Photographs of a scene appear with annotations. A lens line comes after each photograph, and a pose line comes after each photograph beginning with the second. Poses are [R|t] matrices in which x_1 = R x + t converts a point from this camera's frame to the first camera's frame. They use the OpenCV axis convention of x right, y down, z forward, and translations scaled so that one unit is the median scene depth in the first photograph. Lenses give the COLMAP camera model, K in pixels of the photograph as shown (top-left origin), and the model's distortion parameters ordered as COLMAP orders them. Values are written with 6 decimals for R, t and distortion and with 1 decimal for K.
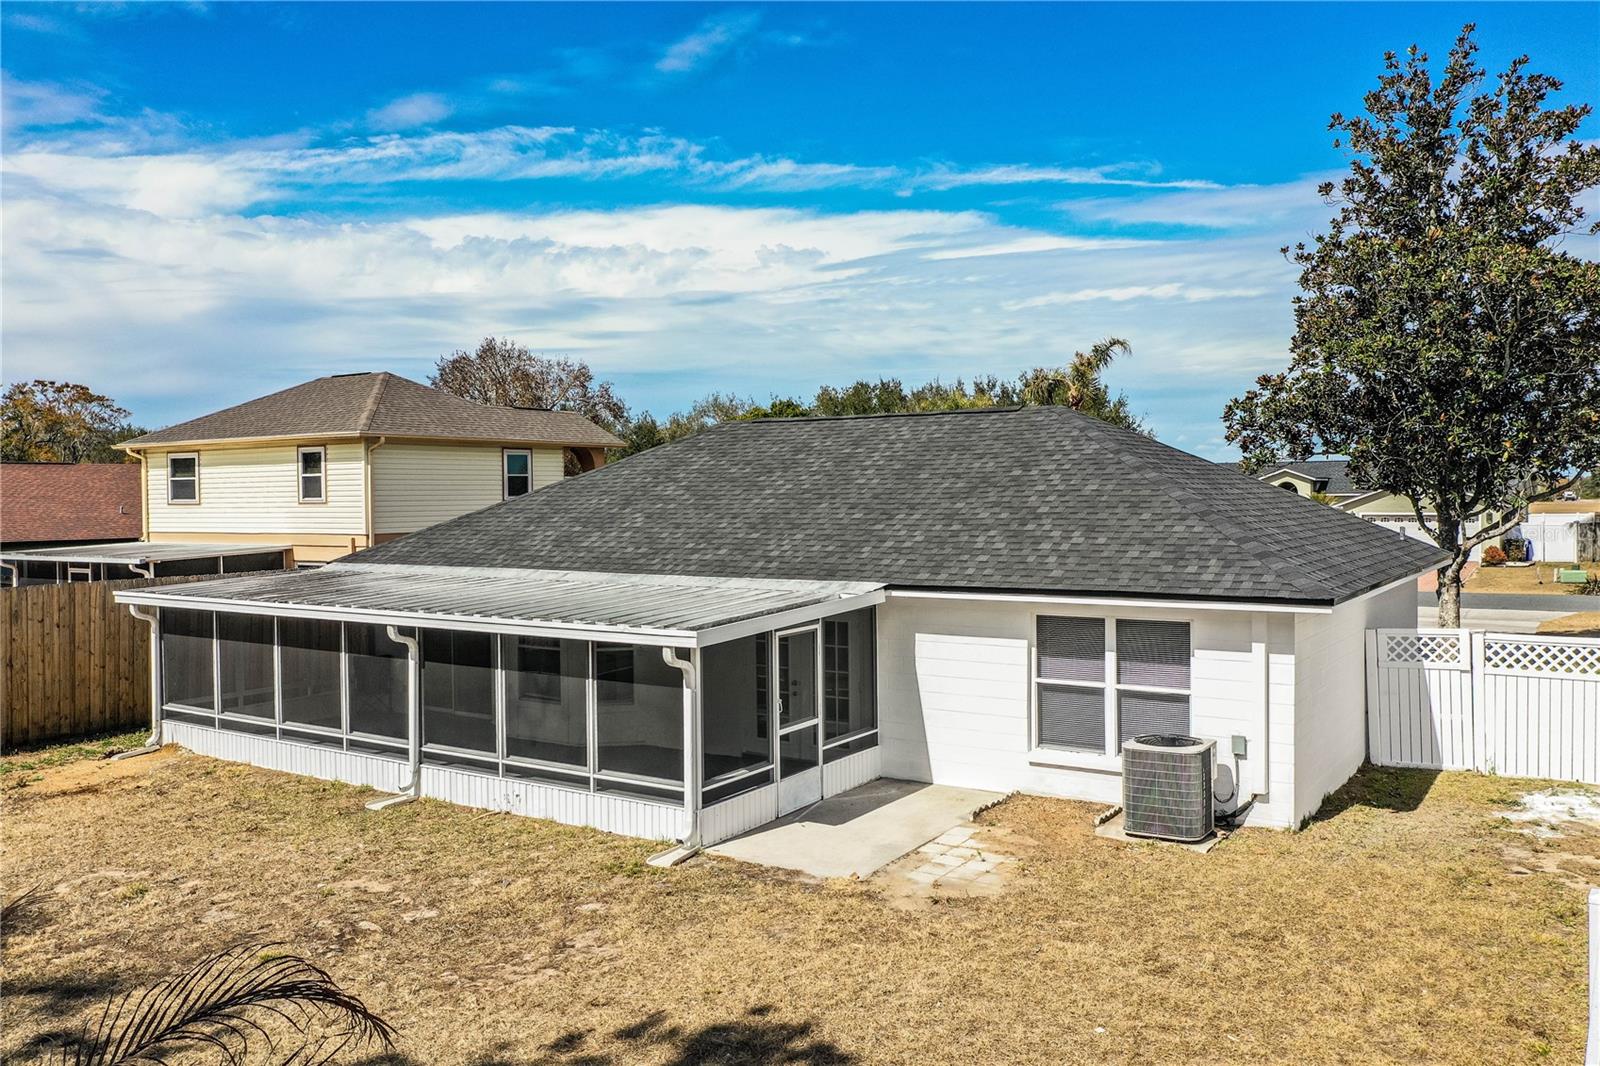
lens RADIAL K [[1262.0, 0, 840.6], [0, 1262.0, 495.5], [0, 0, 1]] dist [-0.007975, 0.010161]
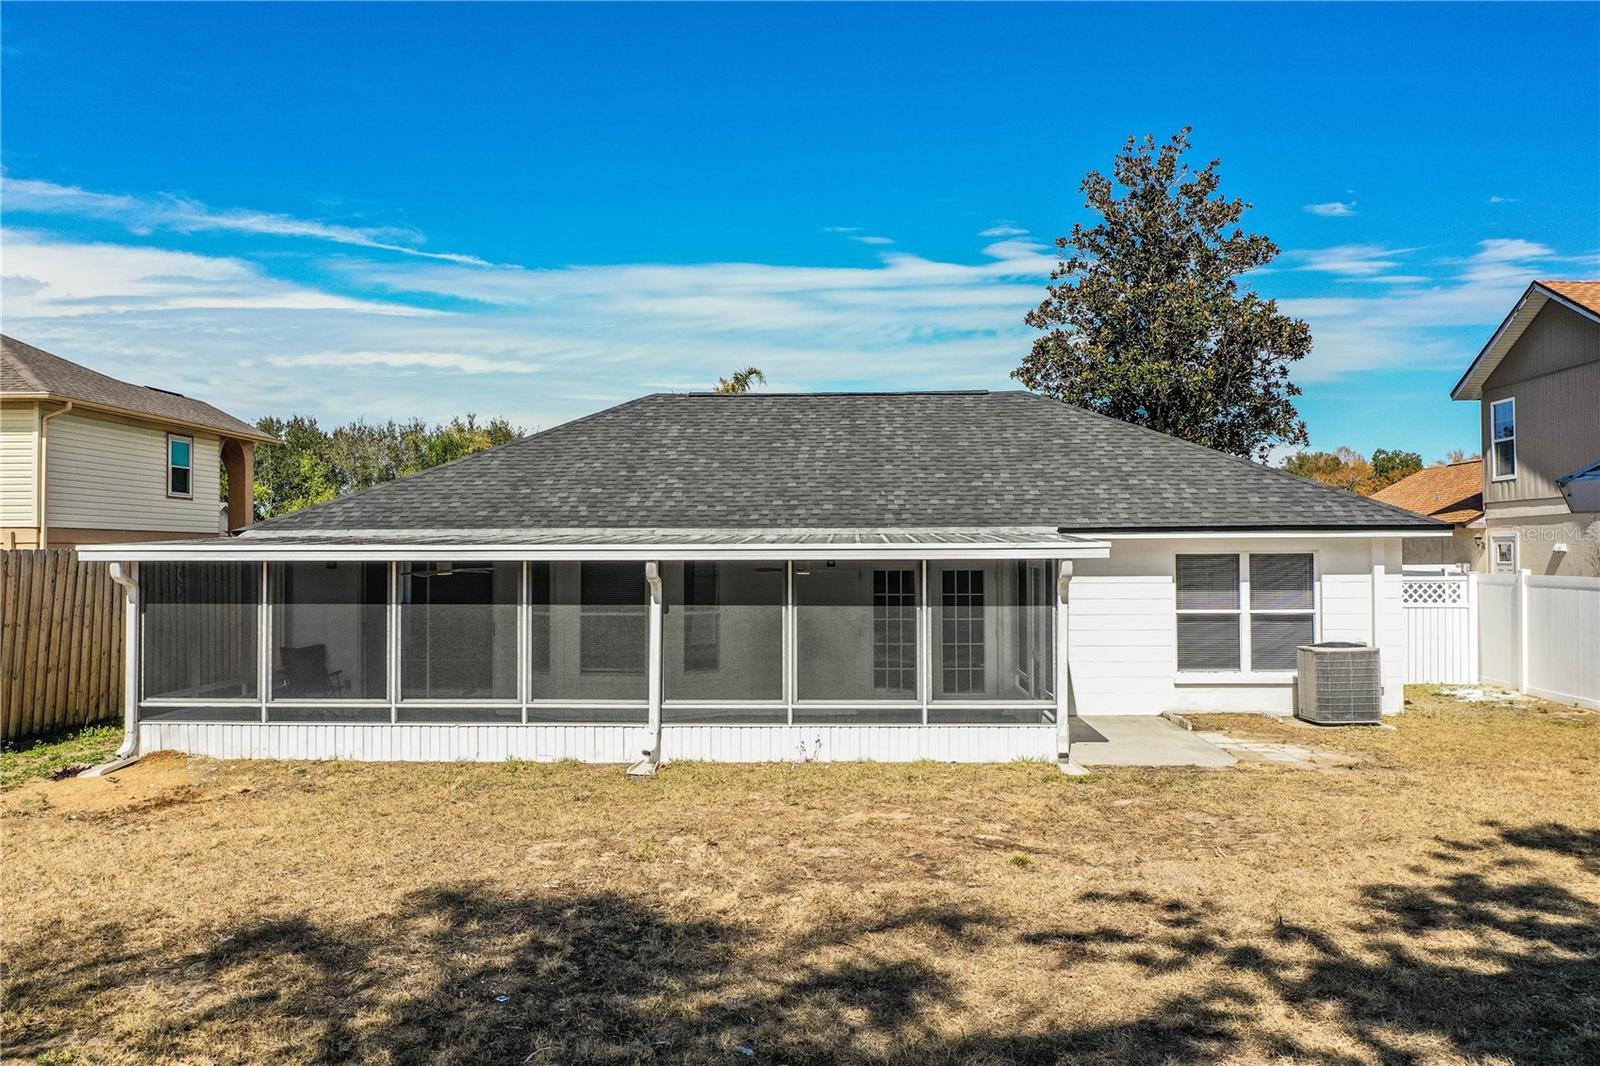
lens RADIAL K [[1262.0, 0, 794.7], [0, 1262.0, 527.9], [0, 0, 1]] dist [-0.007975, 0.010161]
pose [[0.860432, 0.016610, 0.509295, -0.370669], [-0.000711, 0.999507, -0.031398, 0.055068], [-0.509565, 0.026654, 0.860019, 0.103374]]
